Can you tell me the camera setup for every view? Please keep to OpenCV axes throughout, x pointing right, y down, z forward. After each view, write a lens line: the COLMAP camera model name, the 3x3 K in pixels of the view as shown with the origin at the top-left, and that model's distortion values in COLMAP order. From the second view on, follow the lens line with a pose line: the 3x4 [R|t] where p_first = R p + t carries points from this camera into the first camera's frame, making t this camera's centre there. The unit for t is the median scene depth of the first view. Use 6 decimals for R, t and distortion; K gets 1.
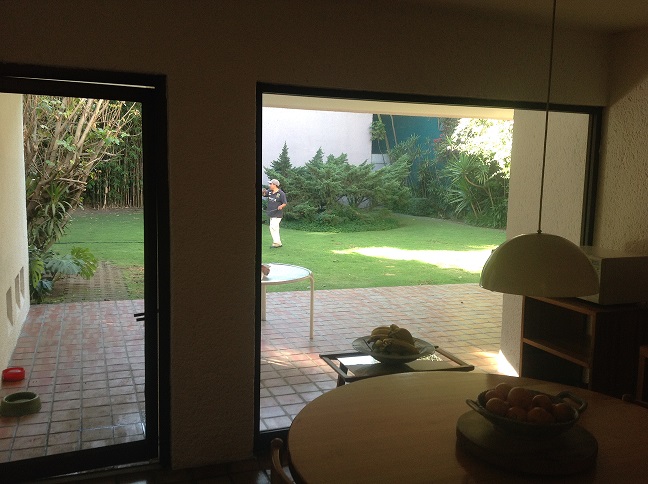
lens RADIAL K [[629.1, 0, 313.1], [0, 629.1, 246.1], [0, 0, 1]] dist [0.079082, 0.000000]
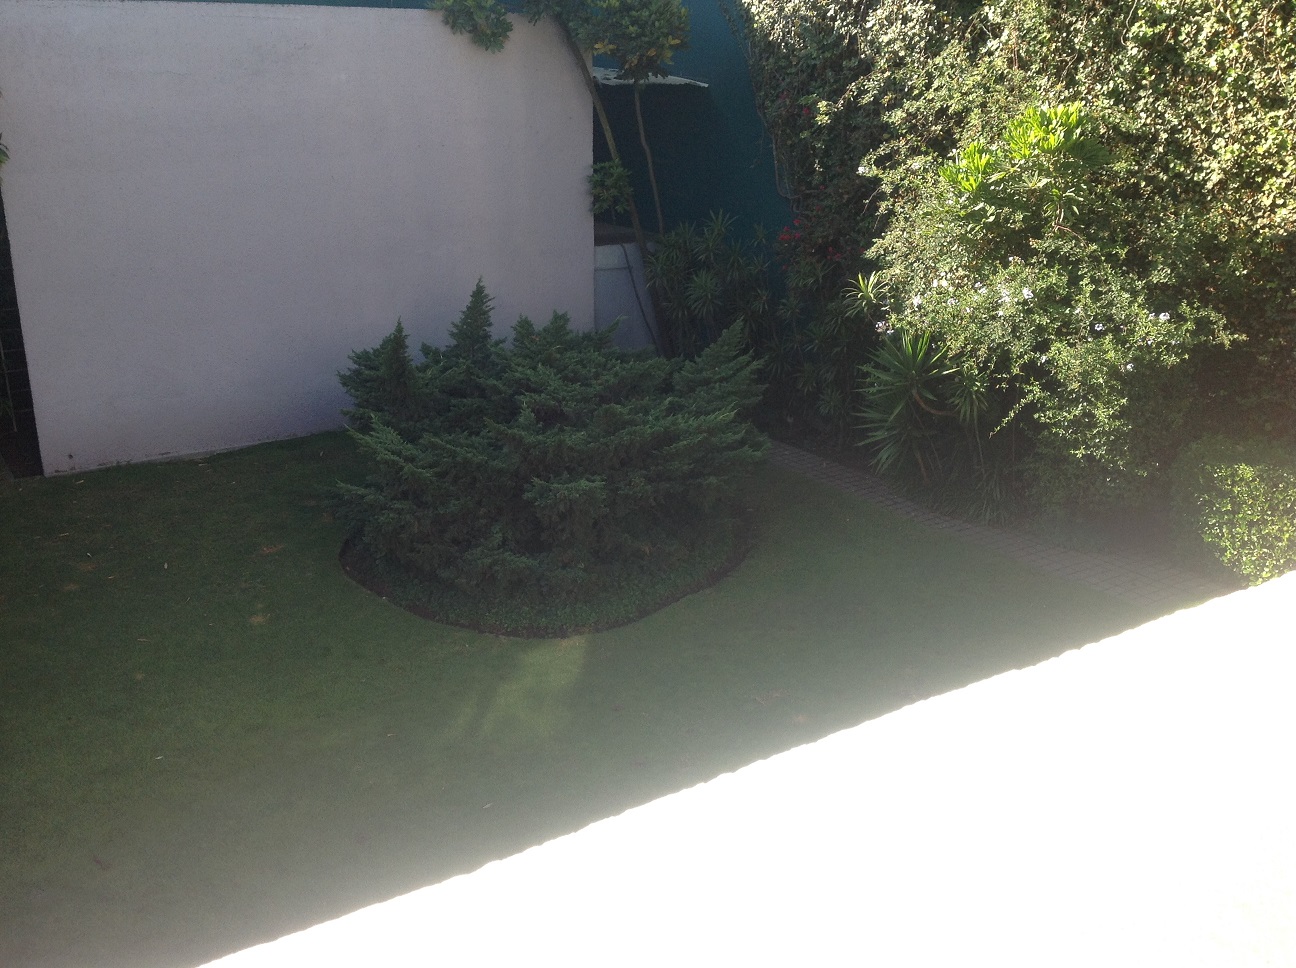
lens RADIAL K [[1258.3, 0, 657.8], [0, 1258.3, 490.4], [0, 0, 1]] dist [0.079082, 0.000000]
pose [[0.970367, -0.088606, 0.224805, -0.072155], [0.042792, 0.978652, 0.201020, -0.213896], [-0.237818, -0.185443, 0.953443, 0.346962]]
